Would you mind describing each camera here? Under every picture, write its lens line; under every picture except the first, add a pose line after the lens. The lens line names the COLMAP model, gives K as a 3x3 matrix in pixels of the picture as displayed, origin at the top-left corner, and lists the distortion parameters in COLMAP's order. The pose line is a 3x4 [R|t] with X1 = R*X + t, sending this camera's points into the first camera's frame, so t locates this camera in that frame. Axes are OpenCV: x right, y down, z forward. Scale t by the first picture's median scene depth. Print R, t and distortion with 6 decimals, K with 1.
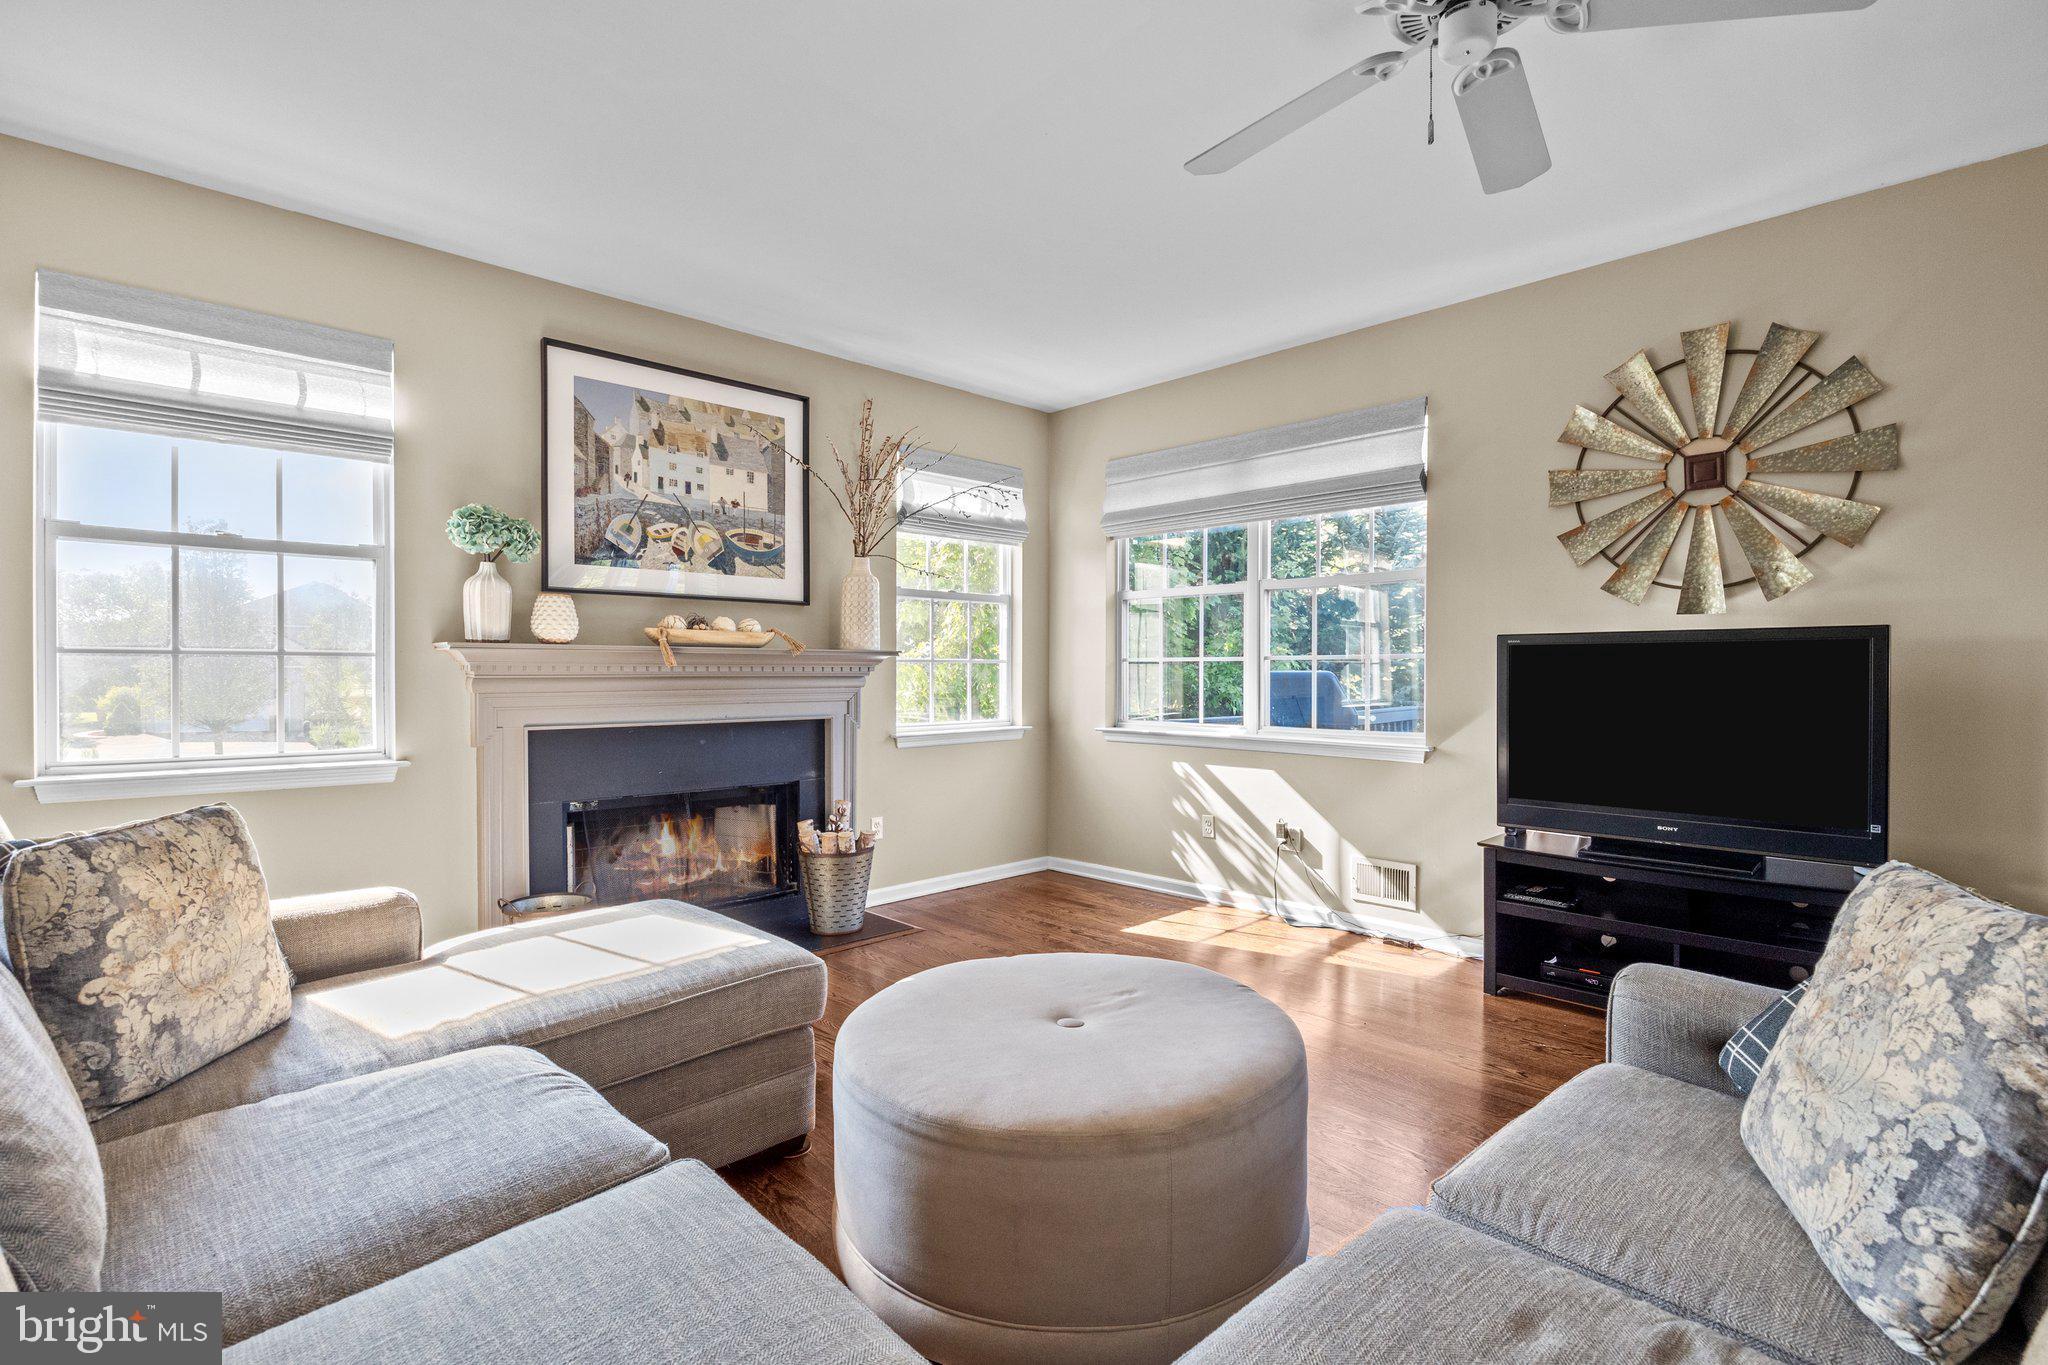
lens RADIAL K [[946.5, 0, 1029.0], [0, 946.5, 661.2], [0, 0, 1]] dist [-0.003040, -0.000098]
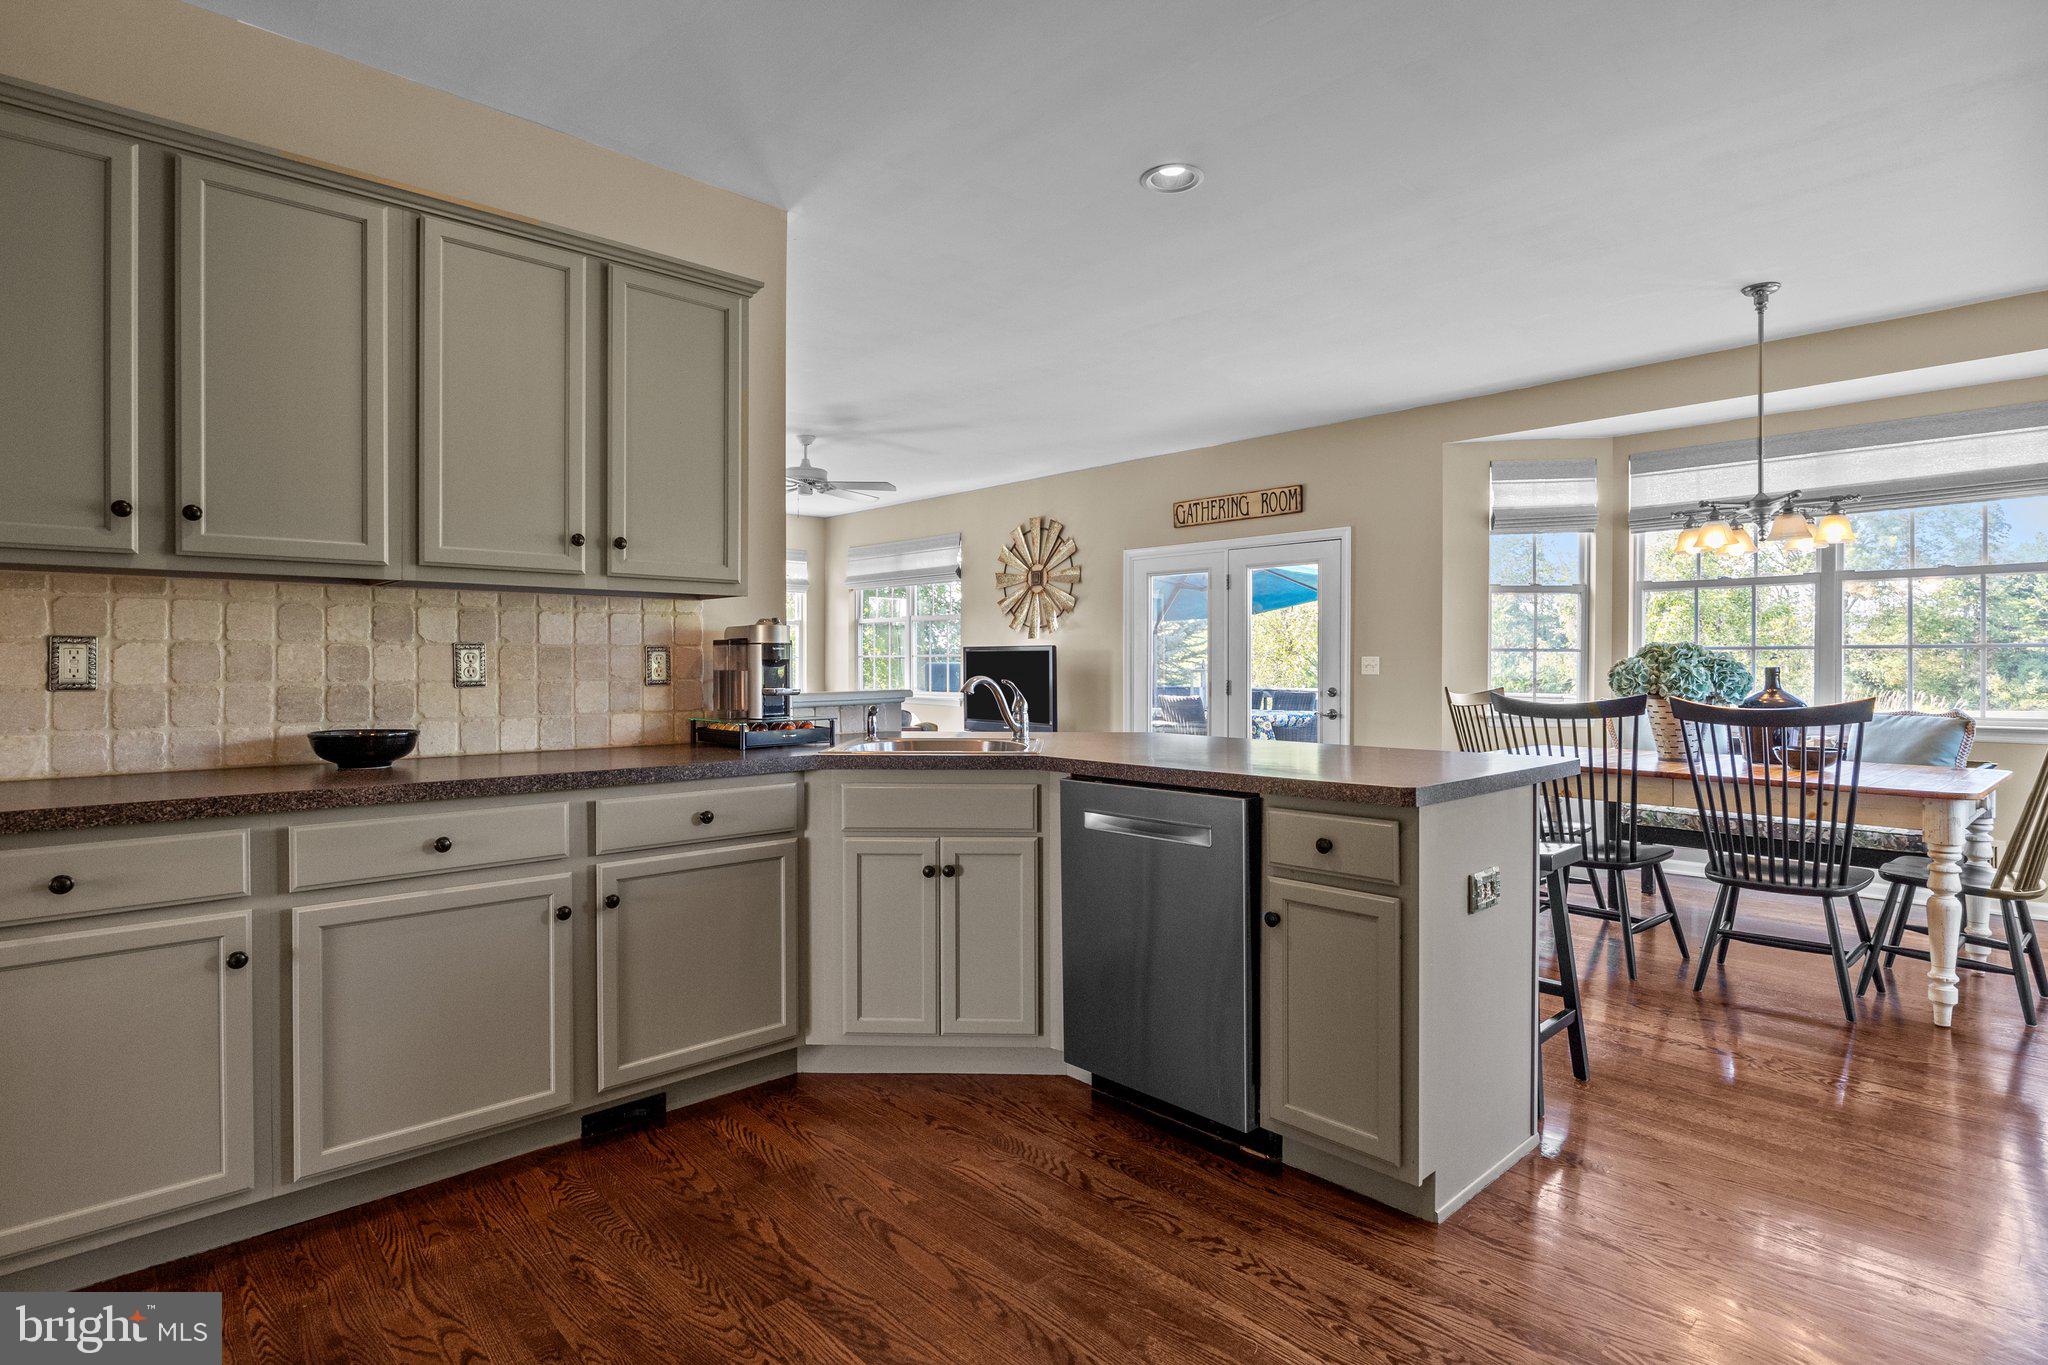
lens RADIAL K [[1040.6, 0, 1027.6], [0, 1040.6, 668.2], [0, 0, 1]] dist [0.000428, -0.000484]
pose [[0.999859, 0.001306, -0.016724, 0.692251], [-0.001085, 0.999912, 0.013212, -0.013061], [0.016740, -0.013192, 0.999773, -1.471507]]
